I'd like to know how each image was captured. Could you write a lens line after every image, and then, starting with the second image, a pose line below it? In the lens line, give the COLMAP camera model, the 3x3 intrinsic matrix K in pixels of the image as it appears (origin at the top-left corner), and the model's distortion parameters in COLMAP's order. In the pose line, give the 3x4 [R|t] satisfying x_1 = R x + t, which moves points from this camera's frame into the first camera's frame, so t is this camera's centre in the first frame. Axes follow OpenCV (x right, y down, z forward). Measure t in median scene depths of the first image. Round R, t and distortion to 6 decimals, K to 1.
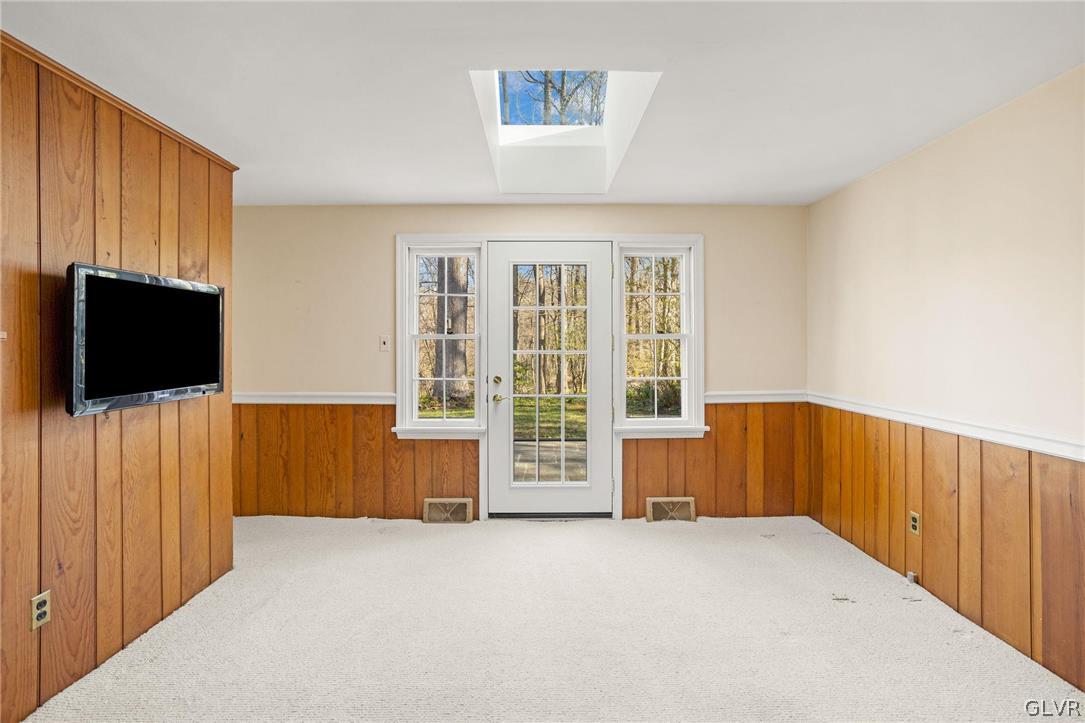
lens RADIAL K [[536.3, 0, 540.8], [0, 536.3, 341.9], [0, 0, 1]] dist [-0.039760, 0.030480]
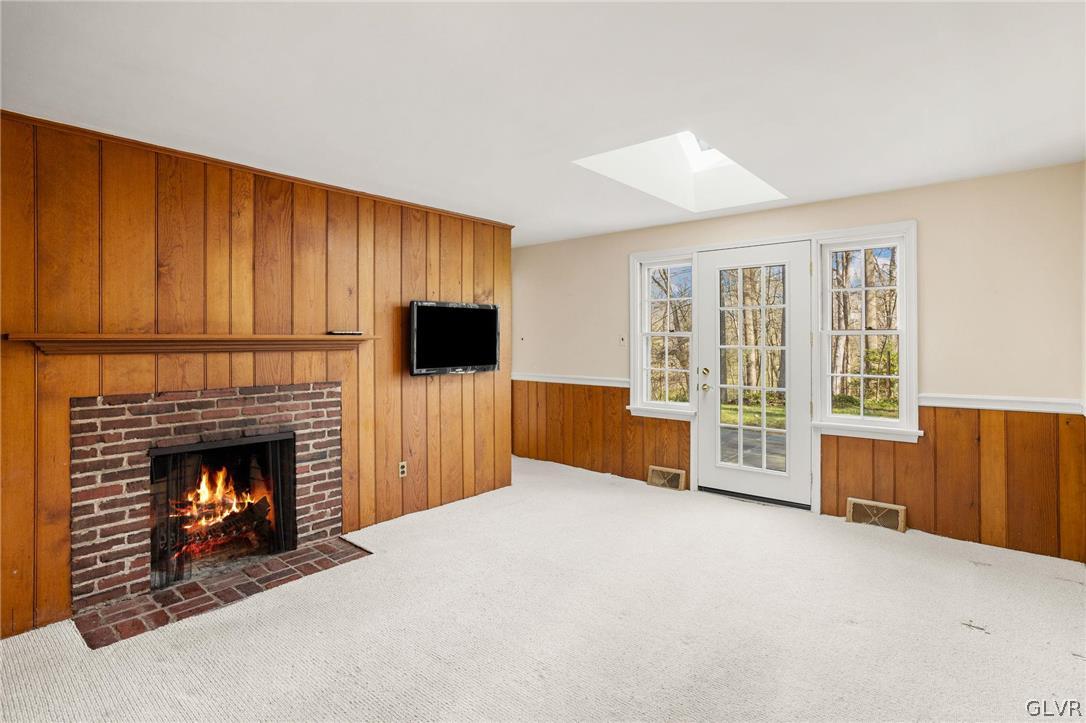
lens RADIAL K [[558.6, 0, 541.8], [0, 558.6, 336.2], [0, 0, 1]] dist [-0.002758, 0.000028]
pose [[0.756401, -0.004253, -0.654094, 0.443869], [0.003931, 0.999990, -0.001957, -0.004095], [0.654096, -0.001090, 0.756411, -0.142024]]
